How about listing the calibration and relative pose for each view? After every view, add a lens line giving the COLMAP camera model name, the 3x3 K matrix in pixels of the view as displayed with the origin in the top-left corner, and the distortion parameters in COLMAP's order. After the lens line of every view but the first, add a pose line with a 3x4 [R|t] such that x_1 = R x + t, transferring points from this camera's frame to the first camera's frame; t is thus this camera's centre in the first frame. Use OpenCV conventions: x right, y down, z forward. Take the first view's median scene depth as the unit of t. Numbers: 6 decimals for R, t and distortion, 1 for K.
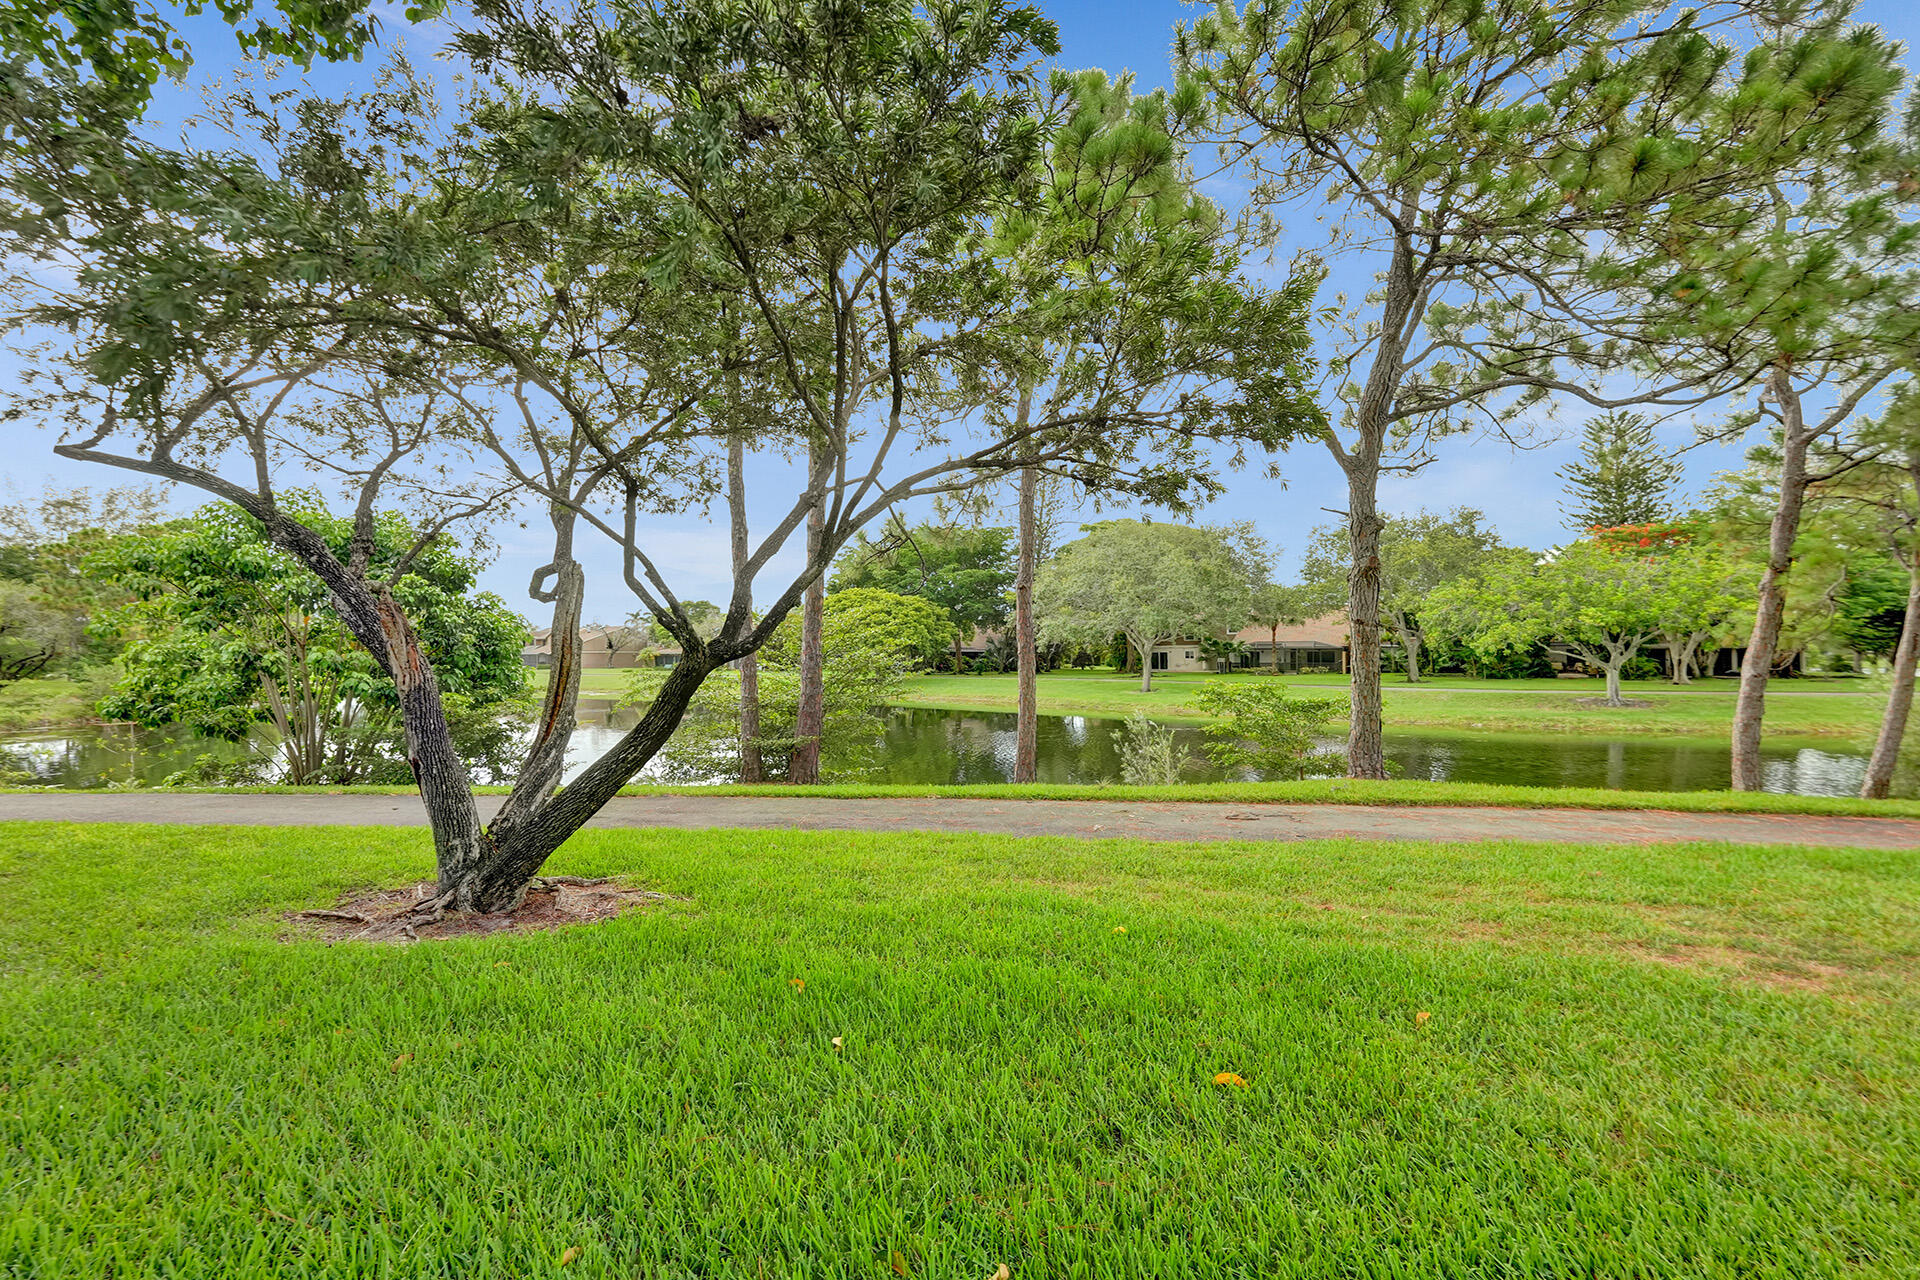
lens RADIAL K [[882.1, 0, 963.3], [0, 882.1, 636.1], [0, 0, 1]] dist [0.000978, 0.000377]
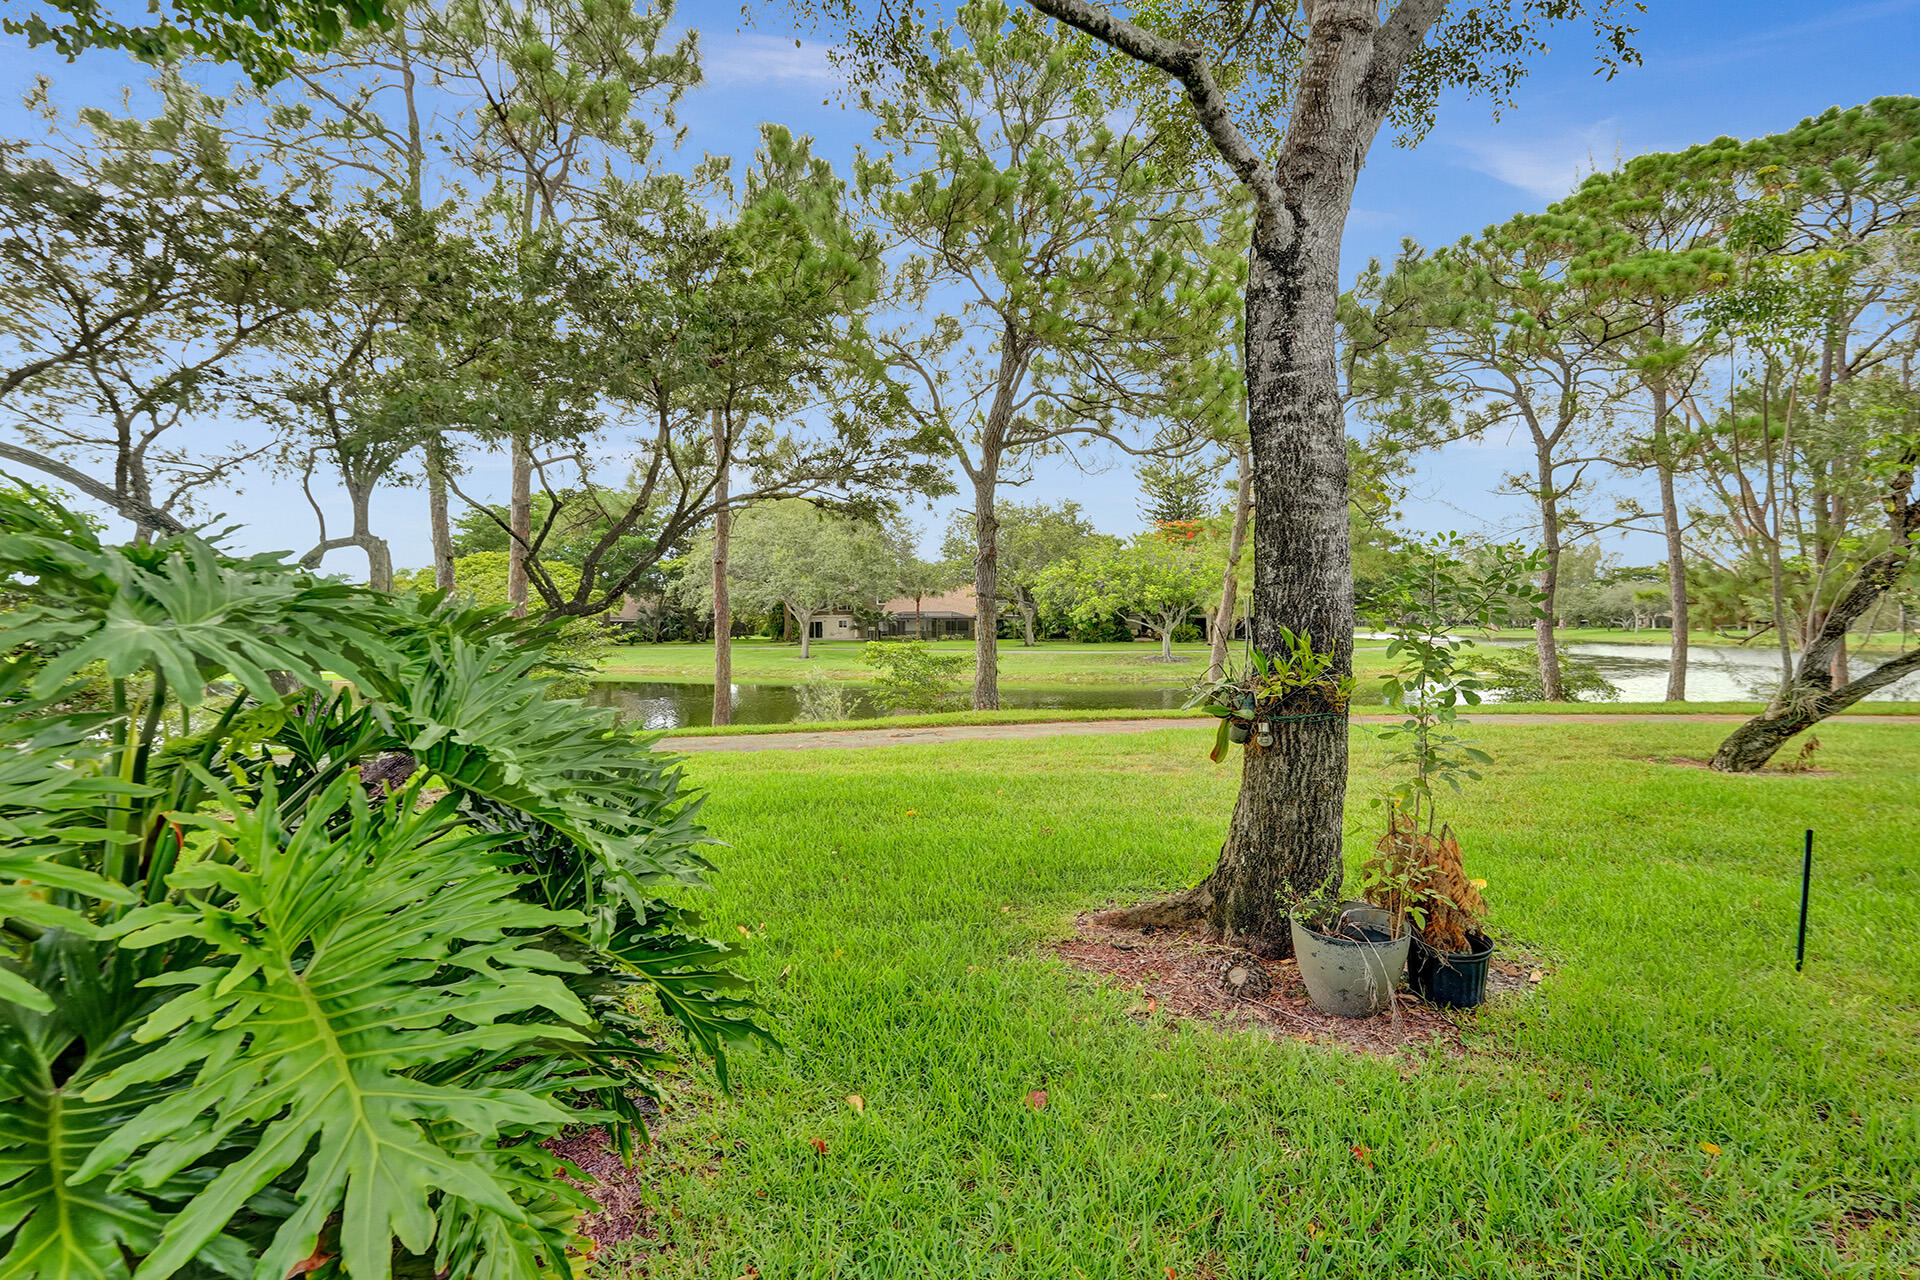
lens RADIAL K [[882.1, 0, 963.3], [0, 882.1, 636.1], [0, 0, 1]] dist [0.000978, 0.000377]
pose [[0.924182, -0.007808, 0.381874, -0.028428], [-0.004935, 0.999464, 0.032378, 0.001097], [-0.381922, -0.031807, 0.923647, -0.071790]]
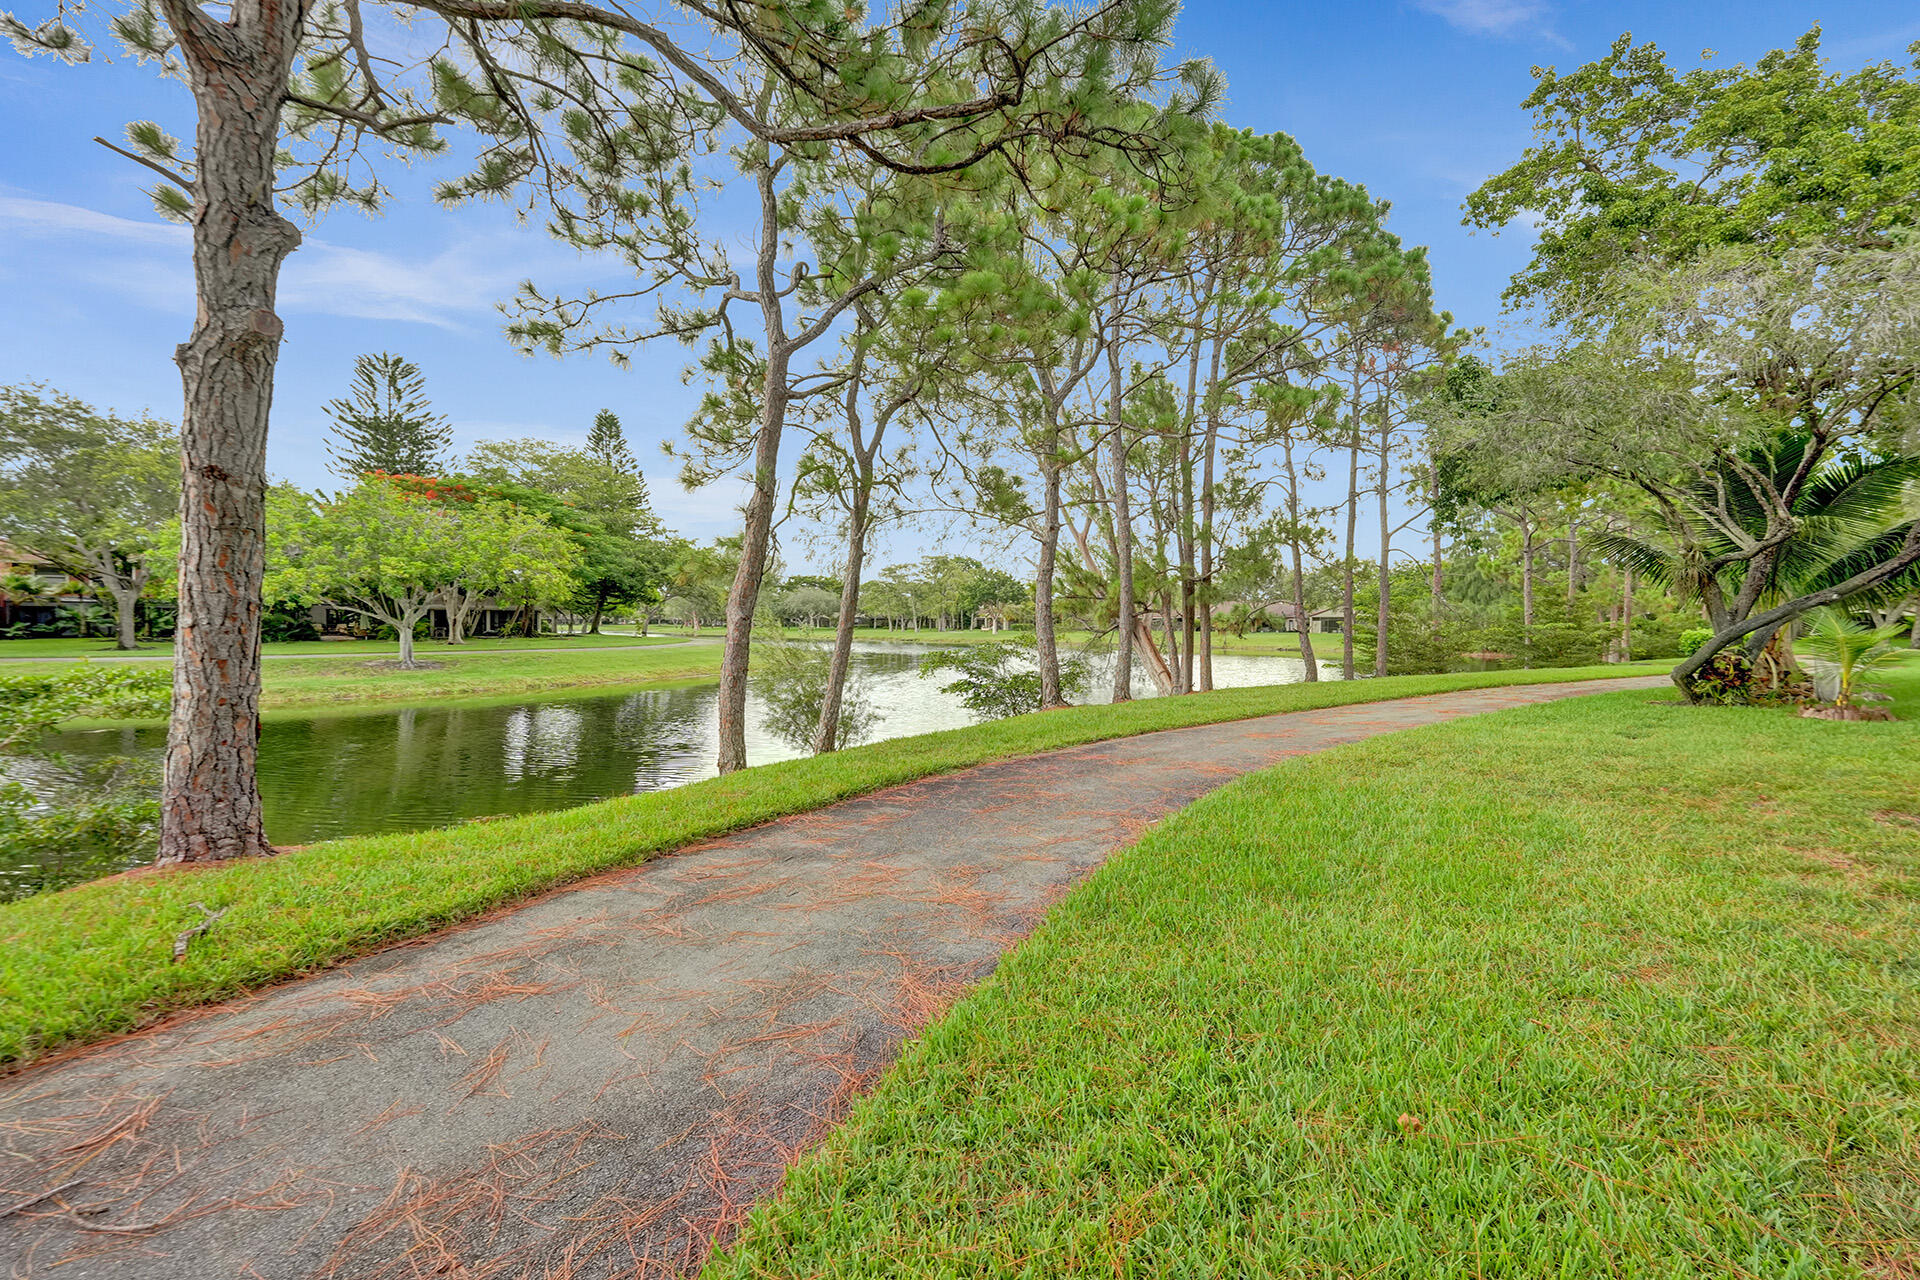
lens RADIAL K [[886.3, 0, 980.8], [0, 886.3, 627.0], [0, 0, 1]] dist [-0.005779, -0.000658]
pose [[0.303406, -0.001815, 0.952859, 0.050280], [-0.025525, 0.999624, 0.010032, 0.011619], [-0.952519, -0.027365, 0.303246, 0.157371]]
